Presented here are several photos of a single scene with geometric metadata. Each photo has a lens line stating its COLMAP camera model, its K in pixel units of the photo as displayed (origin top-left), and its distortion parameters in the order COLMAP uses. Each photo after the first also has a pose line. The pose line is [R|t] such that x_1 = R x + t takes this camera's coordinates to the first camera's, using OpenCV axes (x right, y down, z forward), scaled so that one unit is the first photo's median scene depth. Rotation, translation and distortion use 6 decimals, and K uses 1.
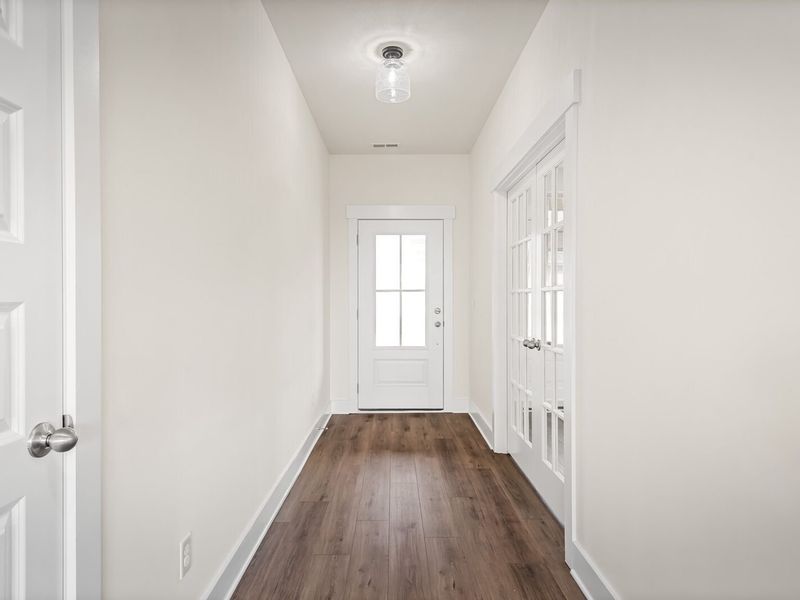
lens RADIAL K [[464.1, 0, 392.4], [0, 464.1, 301.1], [0, 0, 1]] dist [0.032069, -0.021117]
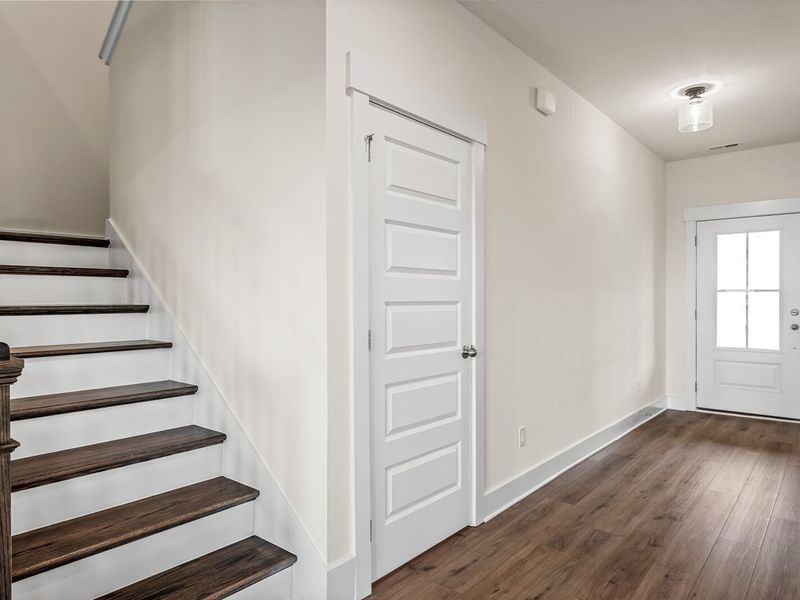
lens RADIAL K [[493.2, 0, 401.6], [0, 493.2, 305.1], [0, 0, 1]] dist [0.000994, -0.014331]
pose [[0.756360, 0.004883, -0.654138, 0.153819], [-0.000491, 0.999976, 0.006897, 0.001119], [0.654156, -0.004896, 0.756344, -0.256764]]
